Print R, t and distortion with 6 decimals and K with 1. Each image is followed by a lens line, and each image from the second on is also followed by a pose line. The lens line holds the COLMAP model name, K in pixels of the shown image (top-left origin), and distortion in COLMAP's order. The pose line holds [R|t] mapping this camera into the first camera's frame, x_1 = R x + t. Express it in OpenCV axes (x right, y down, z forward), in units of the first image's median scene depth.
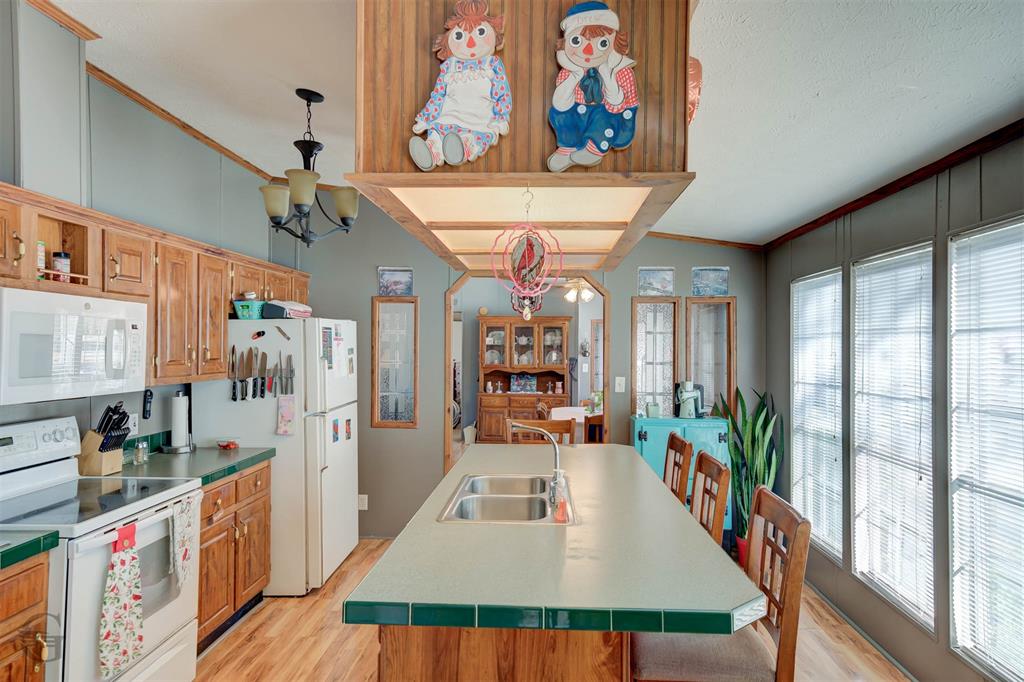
lens RADIAL K [[630.6, 0, 514.4], [0, 630.6, 346.7], [0, 0, 1]] dist [0.016075, 0.001870]
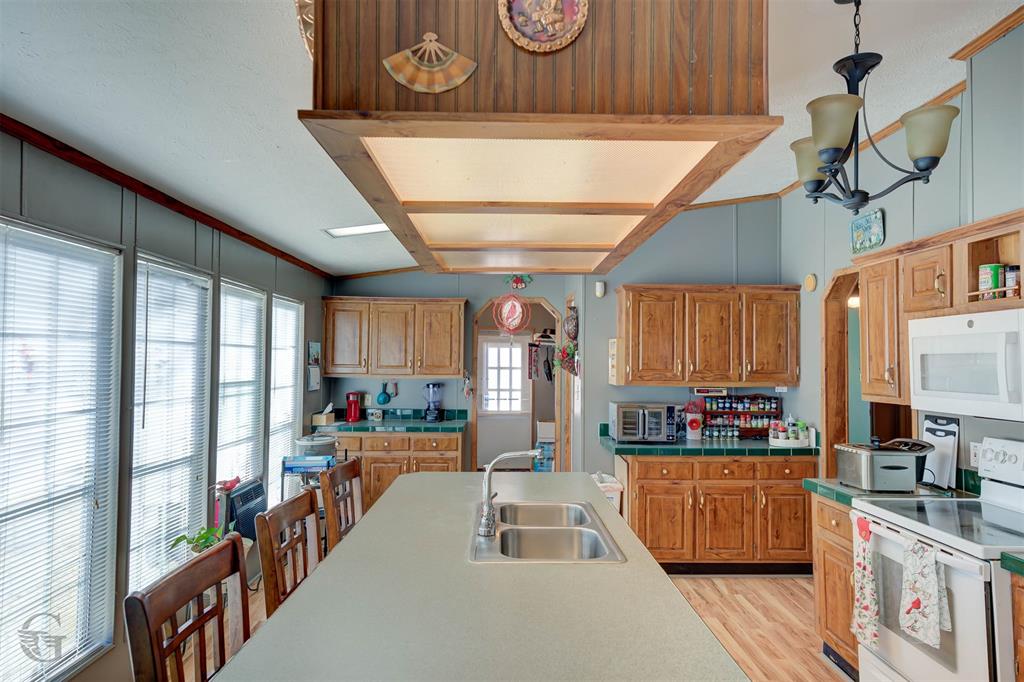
lens RADIAL K [[630.6, 0, 512.7], [0, 630.6, 344.2], [0, 0, 1]] dist [0.016075, 0.001870]
pose [[-0.998130, -0.012427, -0.059847, 0.076012], [-0.010367, 0.999347, -0.034604, 0.008361], [0.060238, -0.033919, -0.997608, 1.622778]]
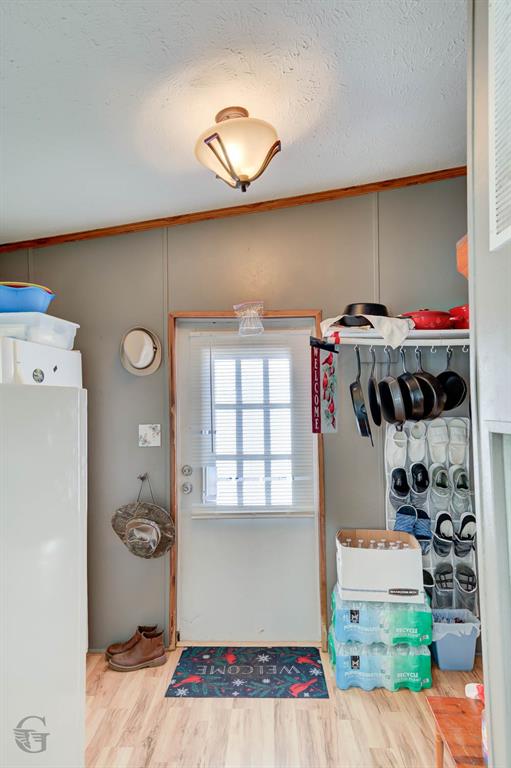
lens RADIAL K [[473.0, 0, 256.2], [0, 473.0, 384.4], [0, 0, 1]] dist [0.016075, 0.001870]
pose [[-0.999852, 0.010541, -0.013608, 0.038070], [0.011201, 0.998718, -0.049368, 0.012143], [0.013070, -0.049513, -0.998688, 1.061546]]
